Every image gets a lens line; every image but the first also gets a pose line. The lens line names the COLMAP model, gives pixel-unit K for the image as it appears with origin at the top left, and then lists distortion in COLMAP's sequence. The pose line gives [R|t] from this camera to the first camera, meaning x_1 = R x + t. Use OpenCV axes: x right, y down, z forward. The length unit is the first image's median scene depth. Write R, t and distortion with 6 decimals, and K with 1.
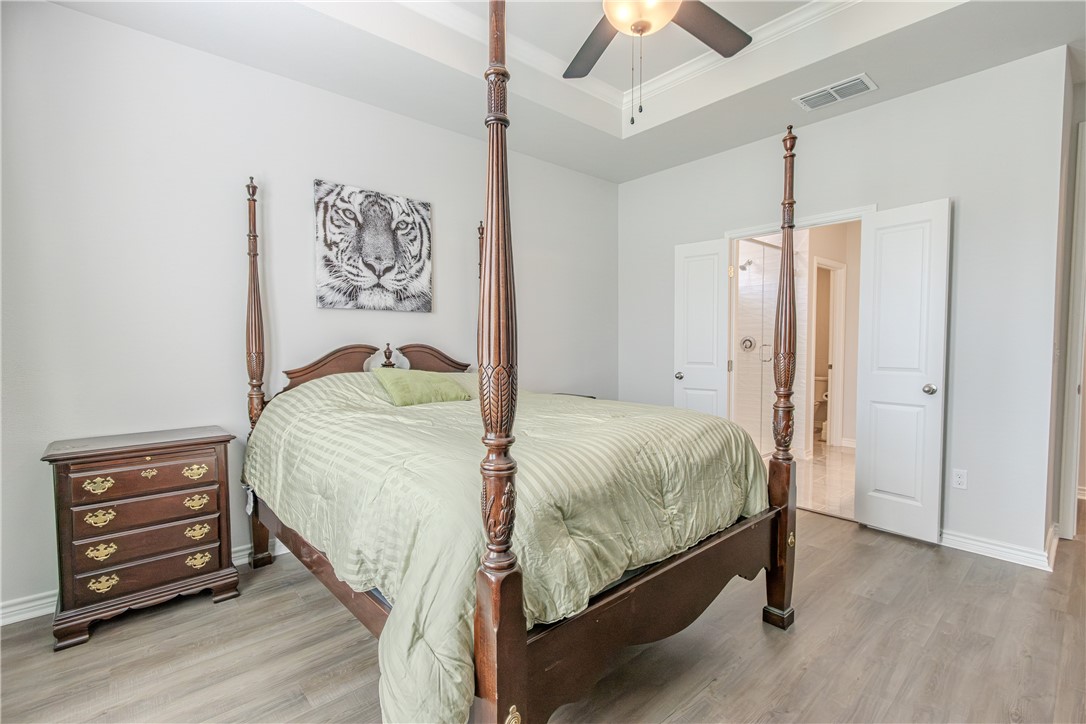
lens RADIAL K [[499.7, 0, 575.0], [0, 499.7, 363.3], [0, 0, 1]] dist [0.019989, 0.000176]
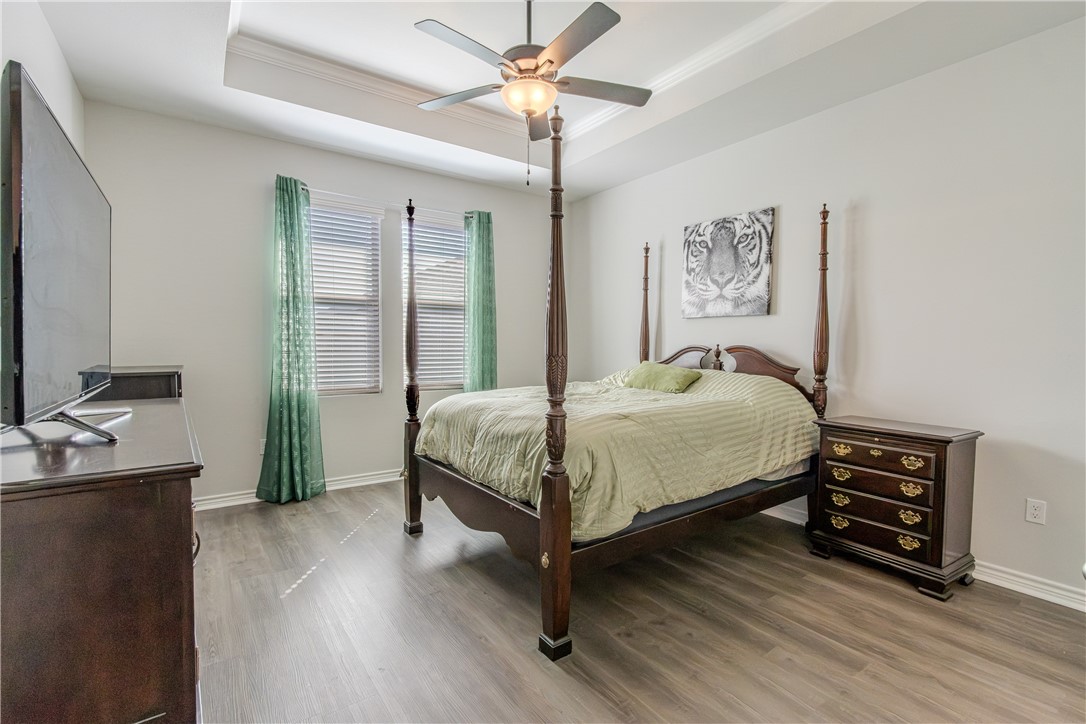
lens RADIAL K [[499.7, 0, 575.0], [0, 499.7, 363.3], [0, 0, 1]] dist [0.019989, 0.000176]
pose [[-0.106000, 0.045098, -0.993343, 0.822915], [-0.050766, 0.997423, 0.050701, -0.037360], [0.993069, 0.055802, -0.103437, 0.770742]]
